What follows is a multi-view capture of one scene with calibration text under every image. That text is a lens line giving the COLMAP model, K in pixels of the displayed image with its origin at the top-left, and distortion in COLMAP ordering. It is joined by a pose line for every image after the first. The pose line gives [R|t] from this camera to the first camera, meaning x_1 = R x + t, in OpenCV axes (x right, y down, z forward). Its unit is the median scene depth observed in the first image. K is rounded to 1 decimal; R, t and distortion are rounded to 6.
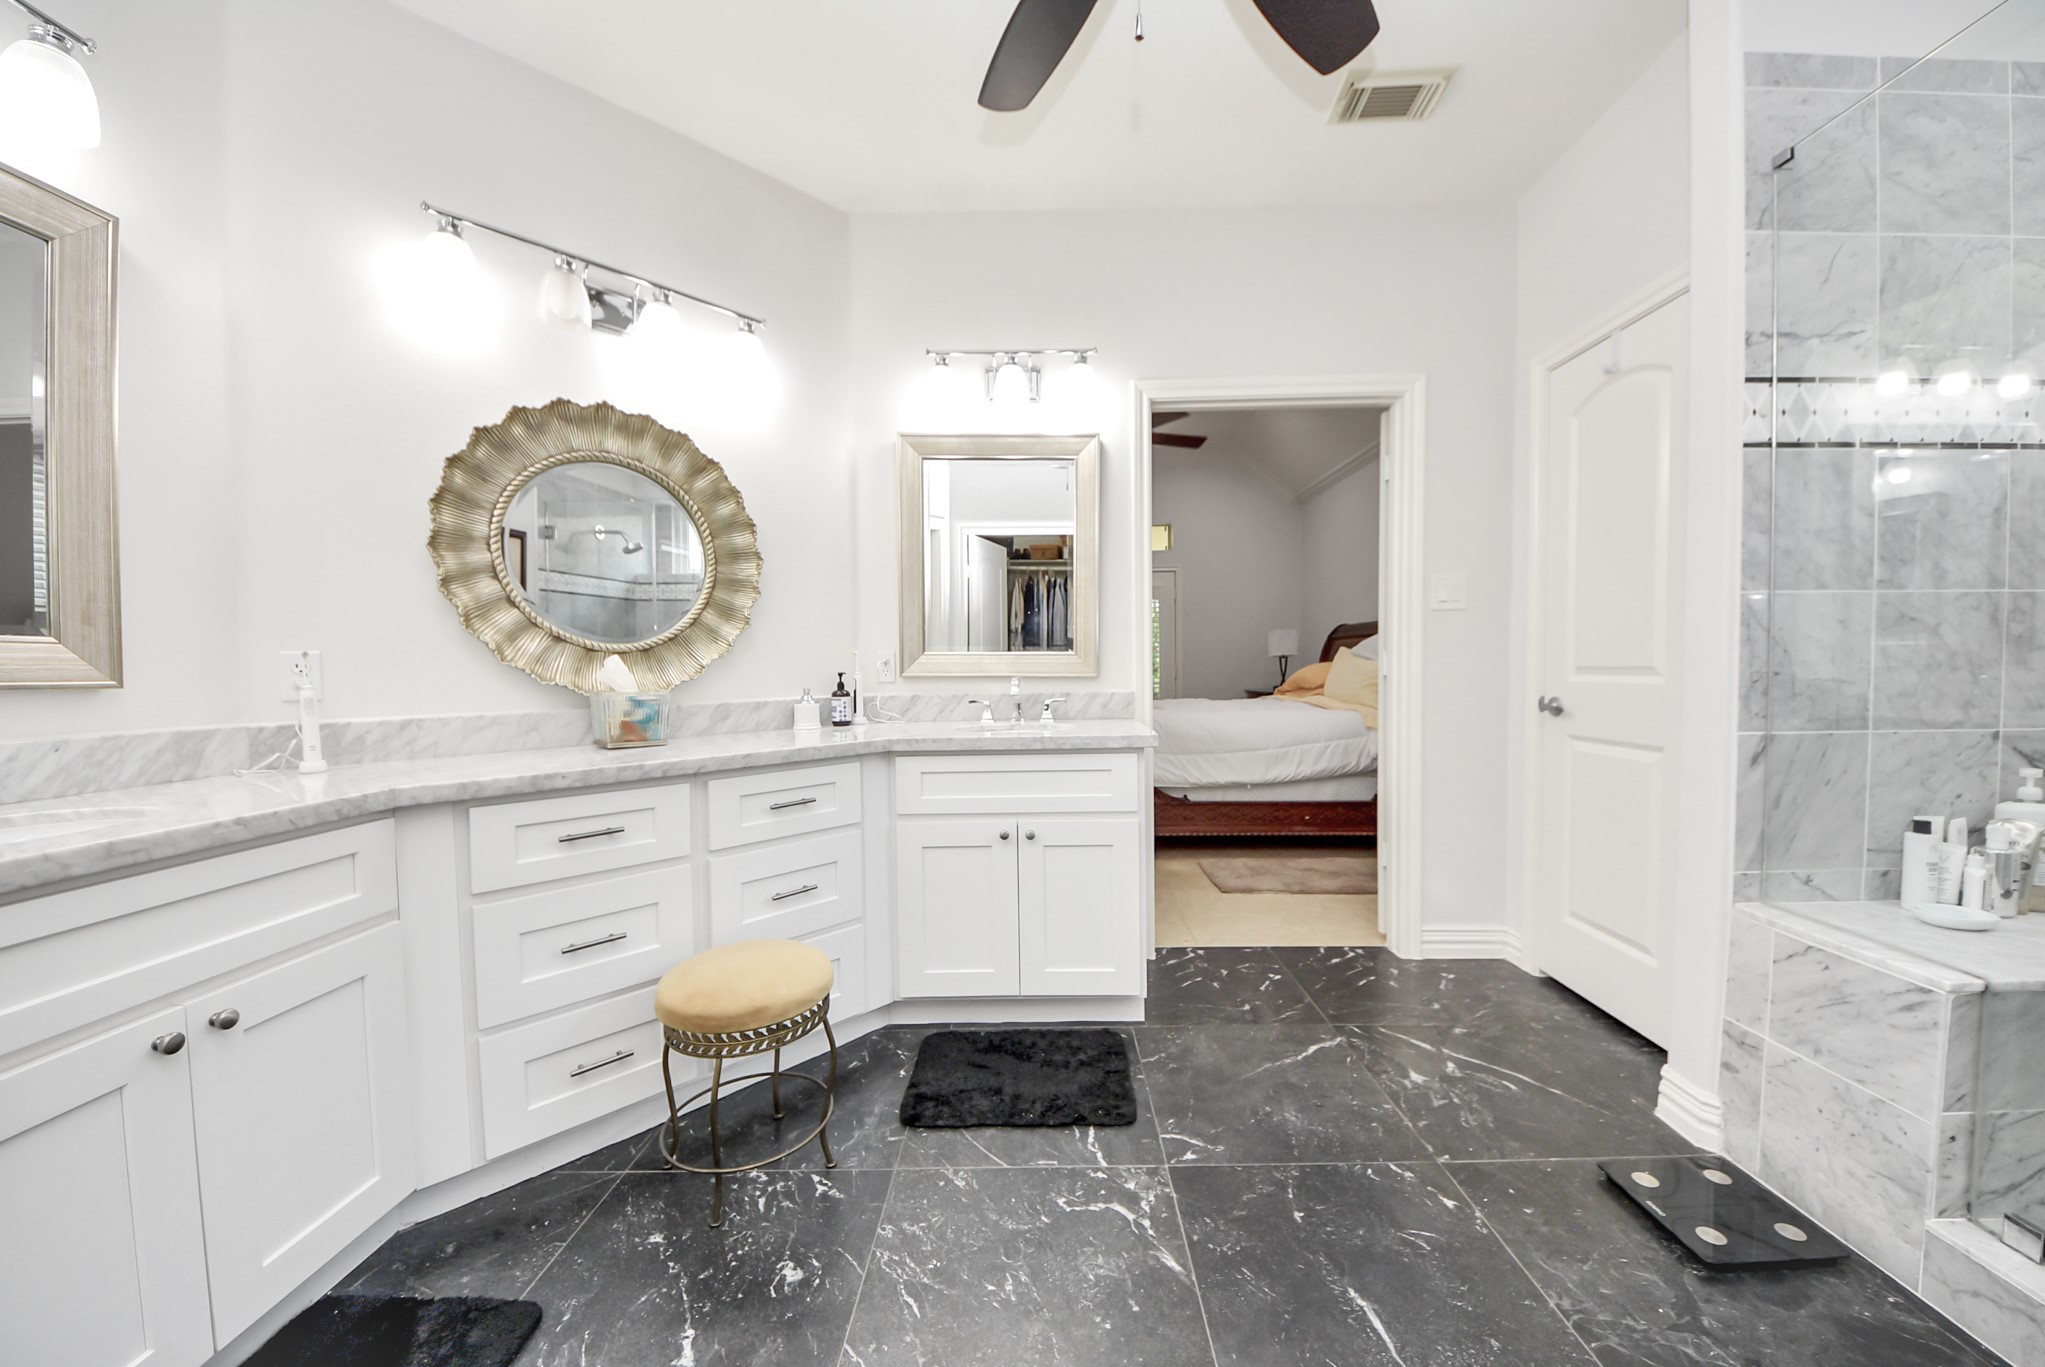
lens RADIAL K [[729.3, 0, 1025.3], [0, 729.3, 689.1], [0, 0, 1]] dist [0.000613, -0.009185]
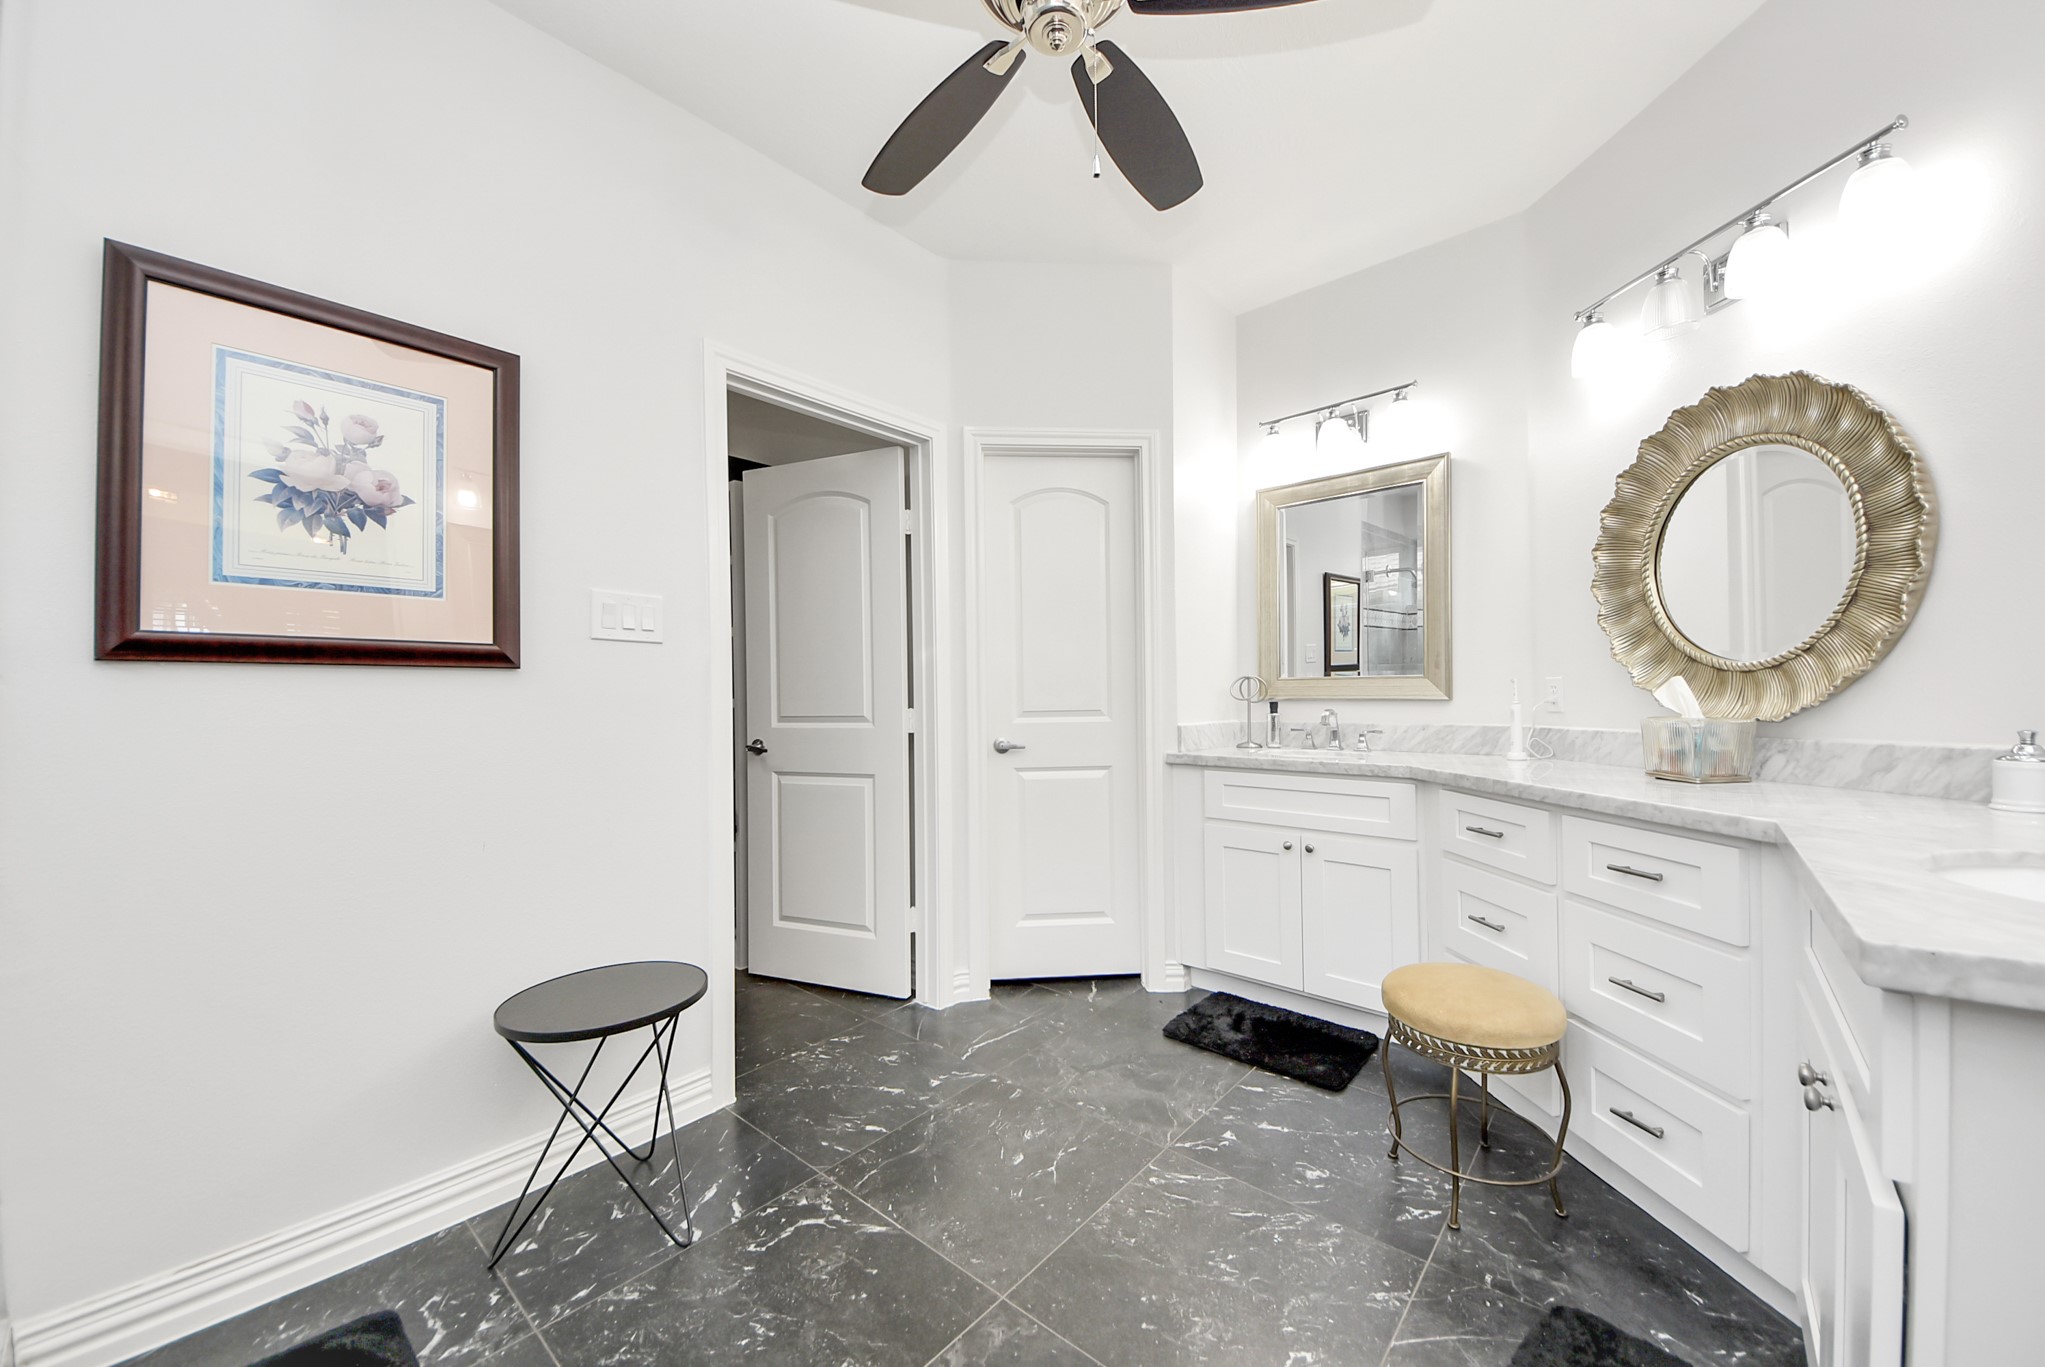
lens RADIAL K [[740.0, 0, 1022.6], [0, 740.0, 688.9], [0, 0, 1]] dist [0.000879, -0.006680]
pose [[-0.643413, 0.014594, -0.765380, 0.910917], [-0.003679, 0.999748, 0.022155, -0.066677], [0.765510, 0.017071, -0.643197, 1.319282]]
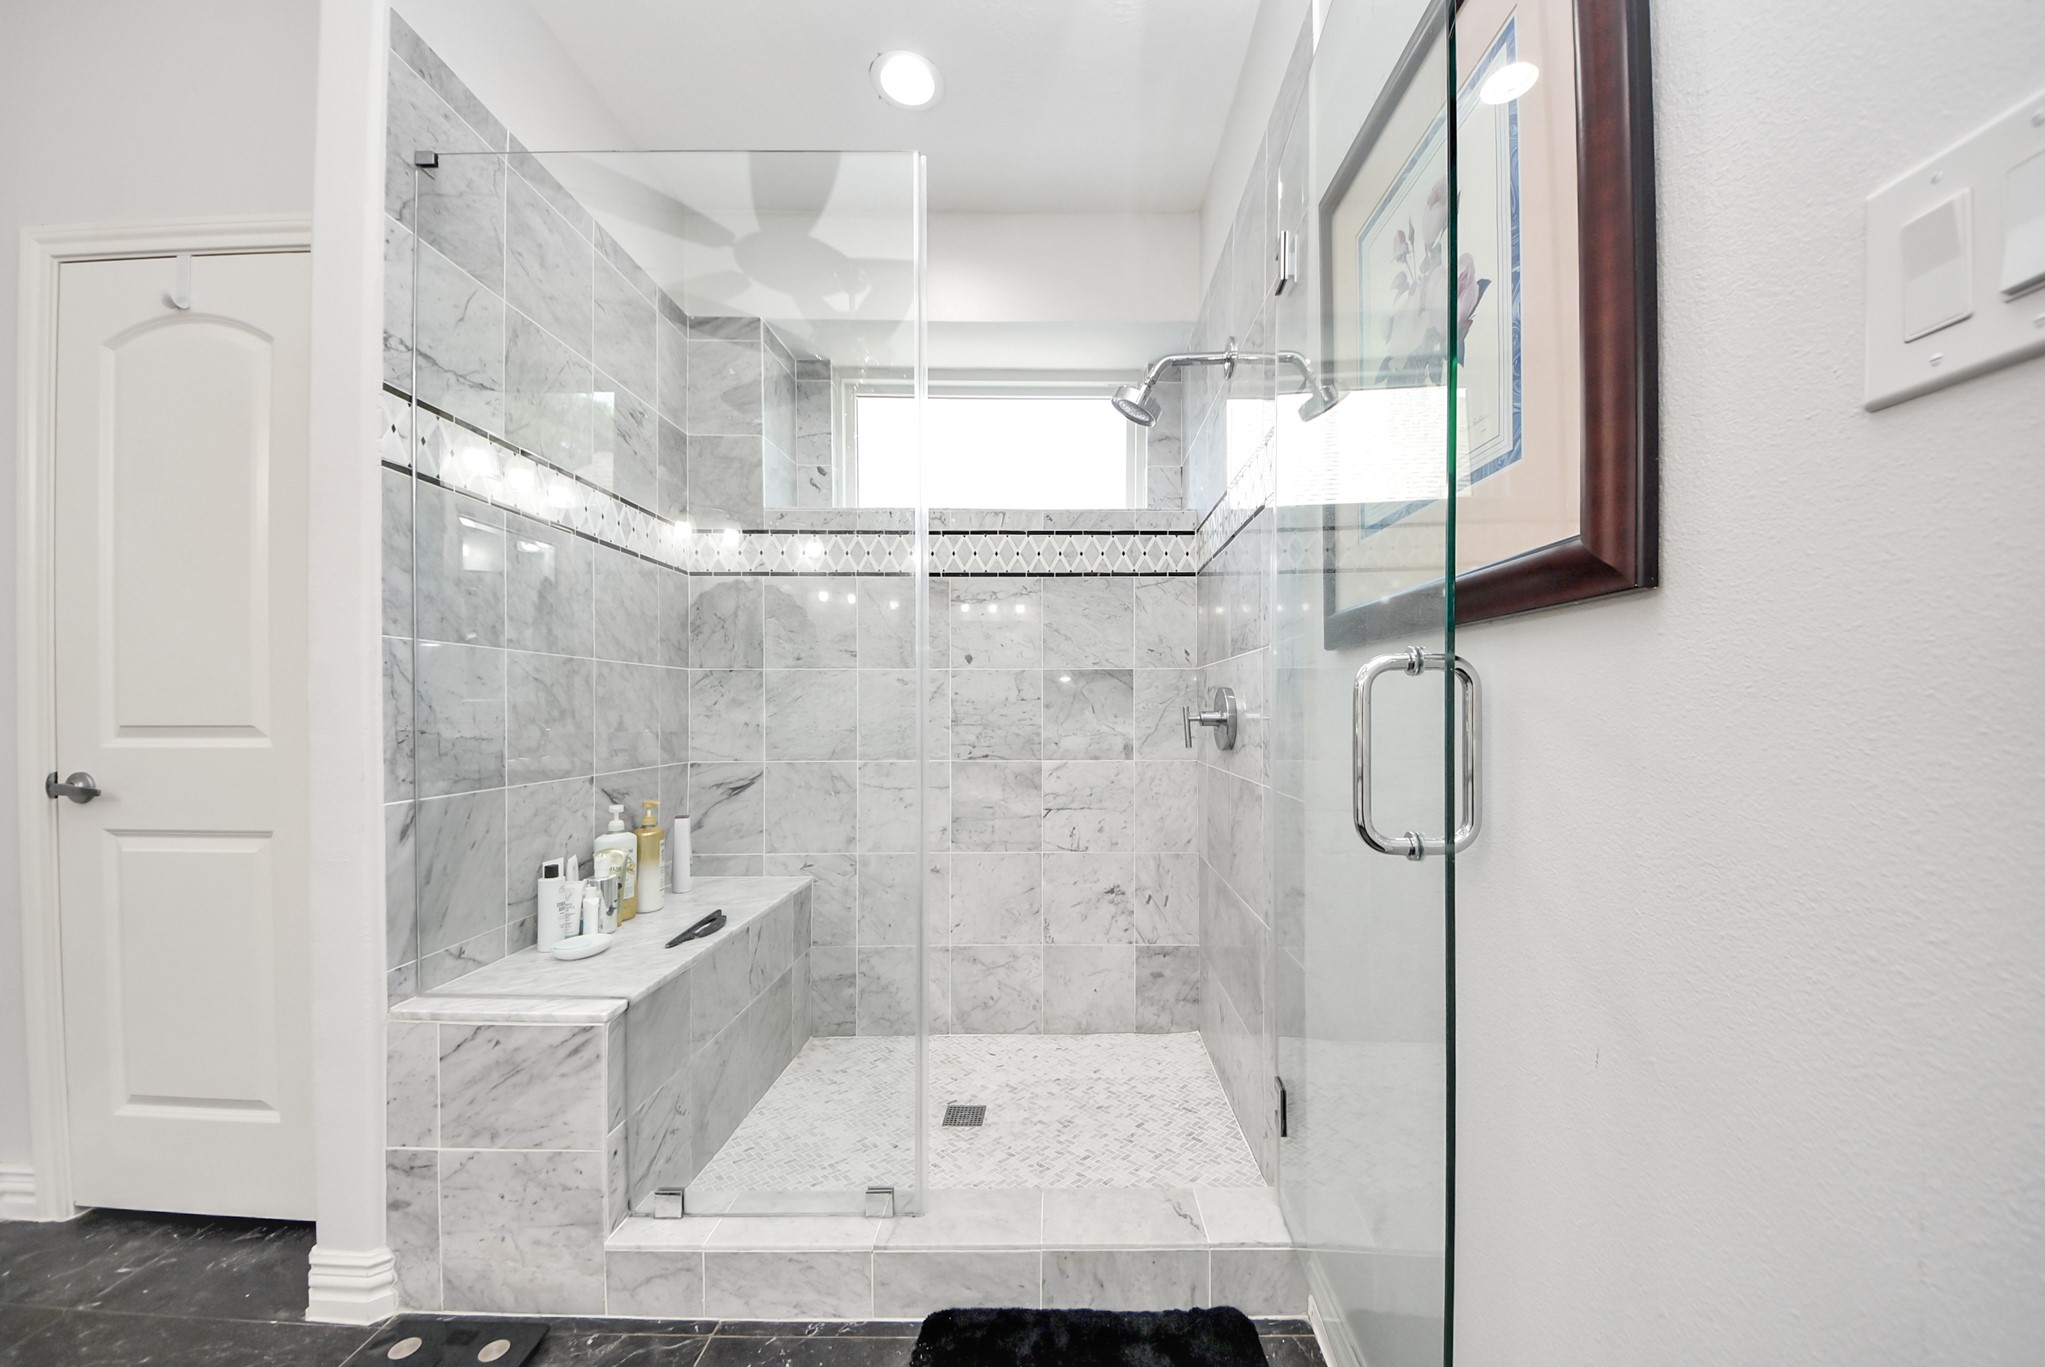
lens RADIAL K [[739.6, 0, 1055.0], [0, 739.6, 722.3], [0, 0, 1]] dist [-0.000848, -0.006444]
pose [[-0.019888, -0.003706, 0.999795, 0.117212], [0.033473, 0.999430, 0.004371, -0.011481], [-0.999242, 0.033553, -0.019753, 0.234987]]
